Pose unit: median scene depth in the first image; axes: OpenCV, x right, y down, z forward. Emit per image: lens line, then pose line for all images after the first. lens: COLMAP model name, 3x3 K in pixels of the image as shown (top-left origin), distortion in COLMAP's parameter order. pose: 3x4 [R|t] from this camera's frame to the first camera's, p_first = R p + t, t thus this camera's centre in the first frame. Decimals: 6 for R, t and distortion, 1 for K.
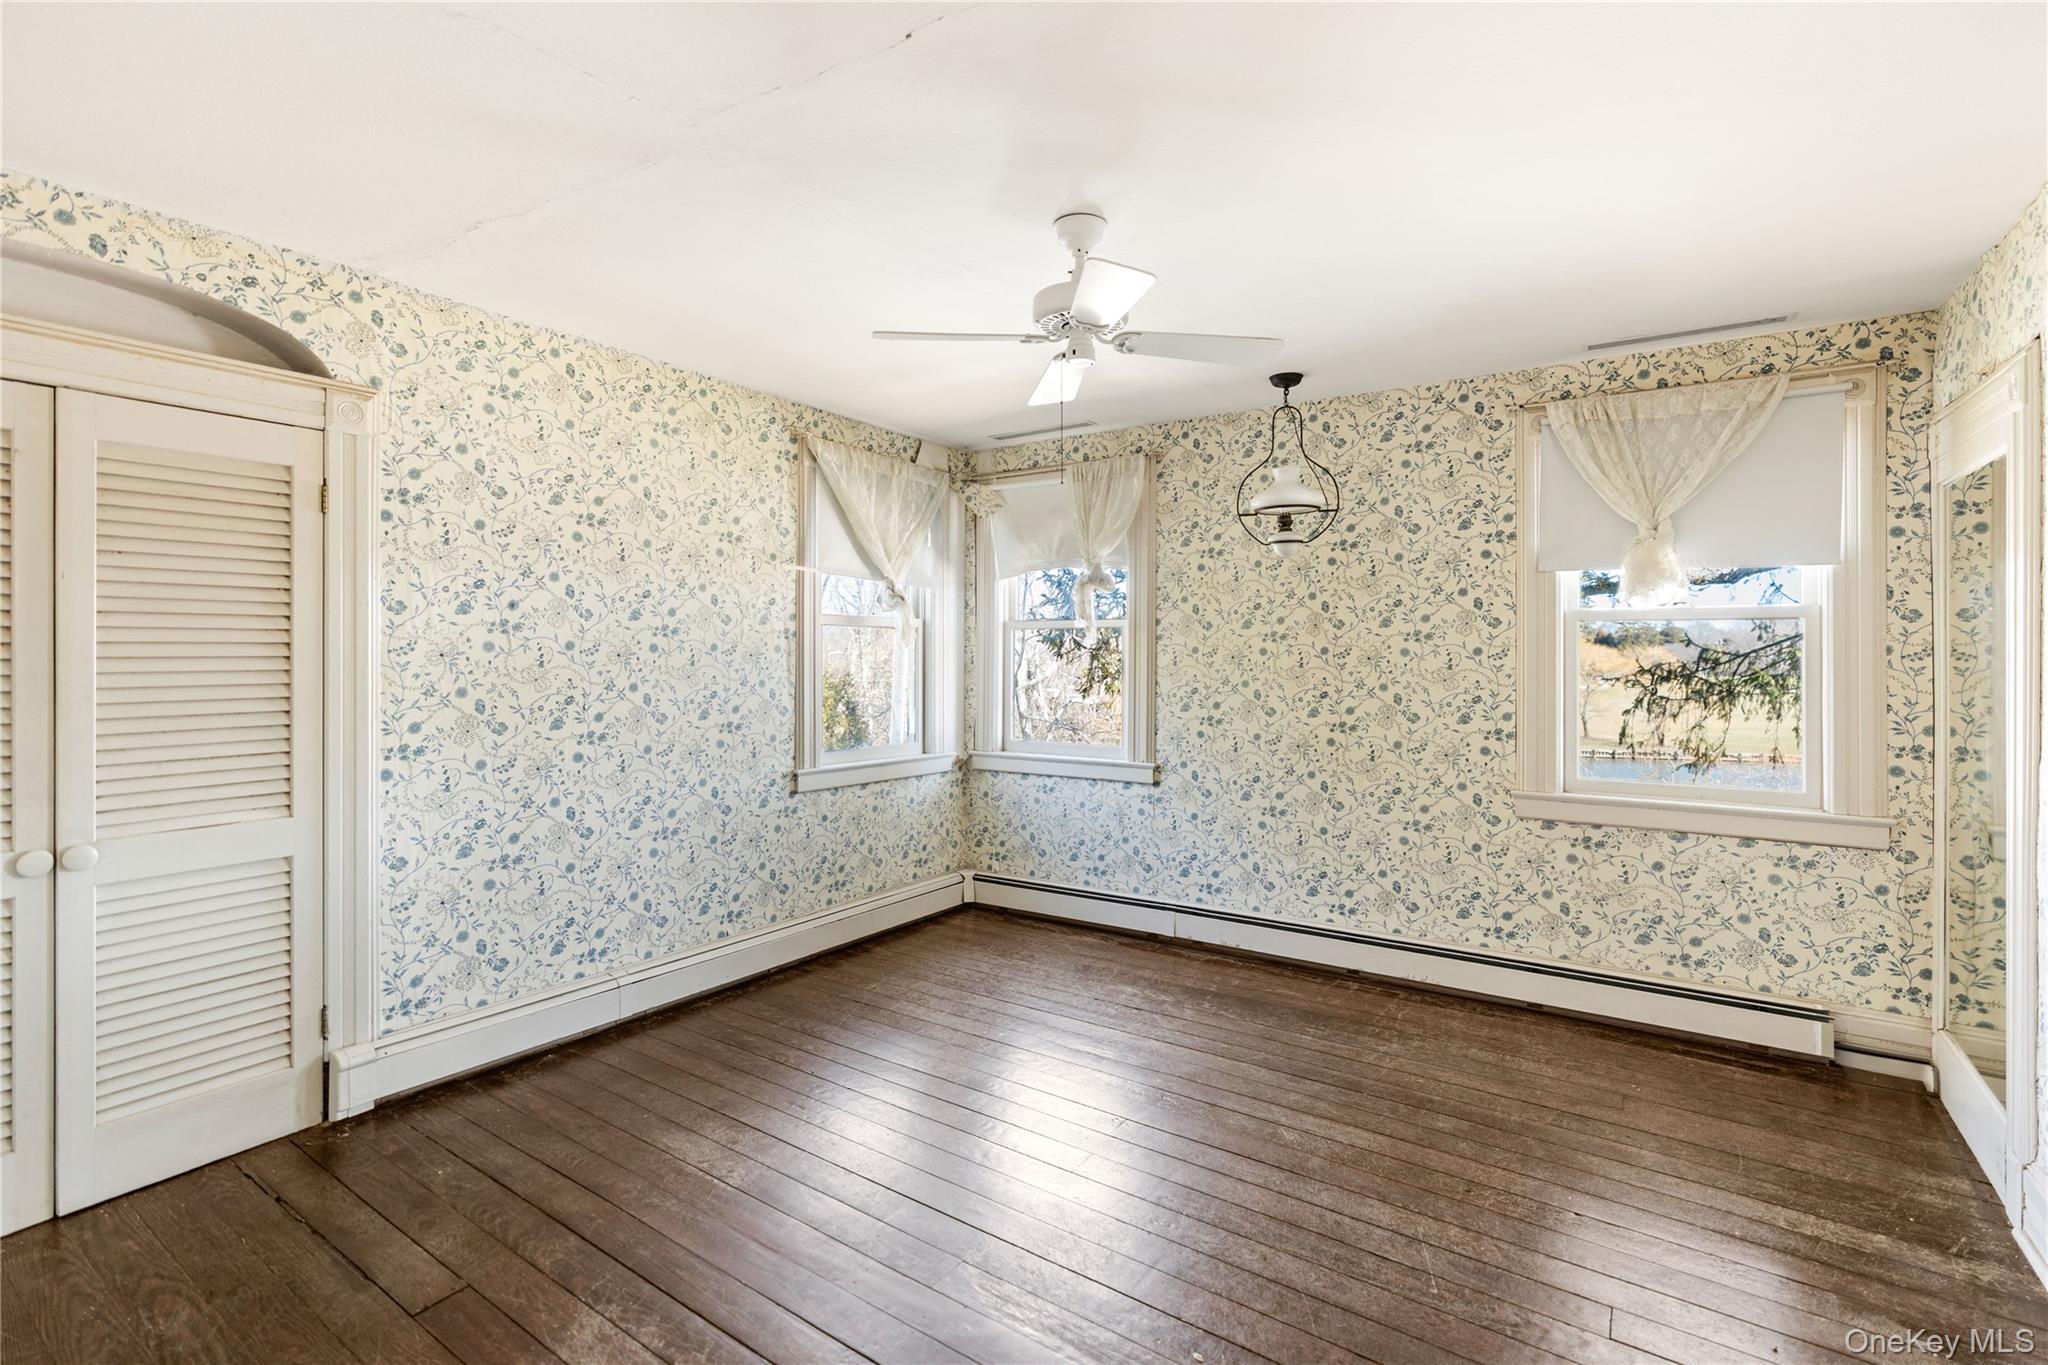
lens RADIAL K [[936.8, 0, 1007.1], [0, 936.8, 645.8], [0, 0, 1]] dist [-0.012520, 0.003256]
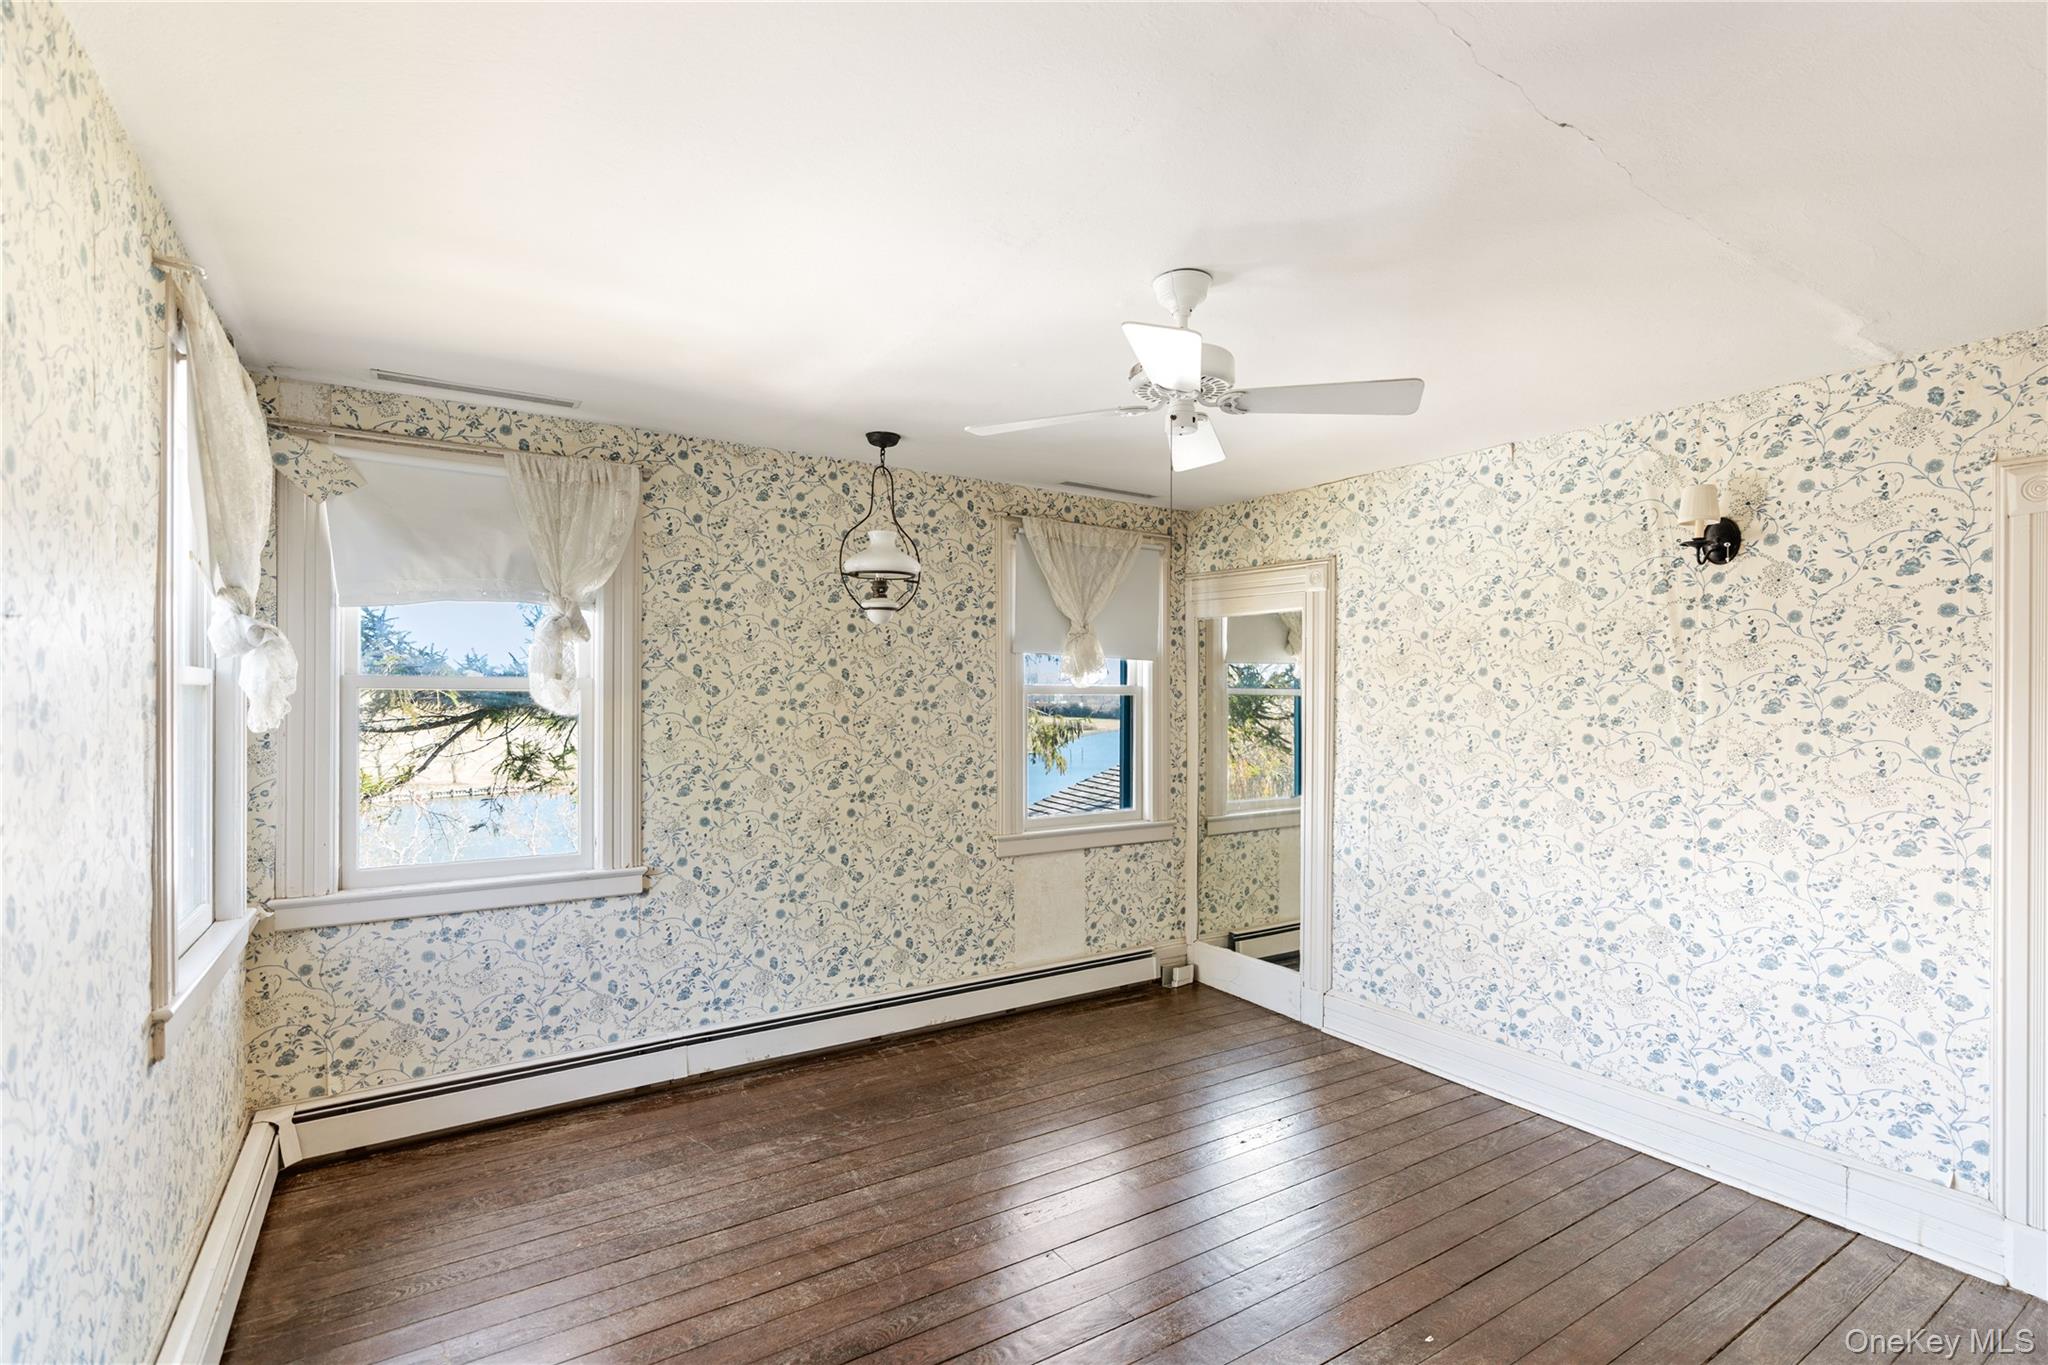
lens RADIAL K [[936.8, 0, 1018.4], [0, 936.8, 695.7], [0, 0, 1]] dist [-0.012520, 0.003256]
pose [[0.386241, 0.001775, 0.922396, -0.475581], [-0.009179, 0.999956, 0.001919, -0.022370], [-0.922352, -0.009208, 0.386240, 0.448927]]
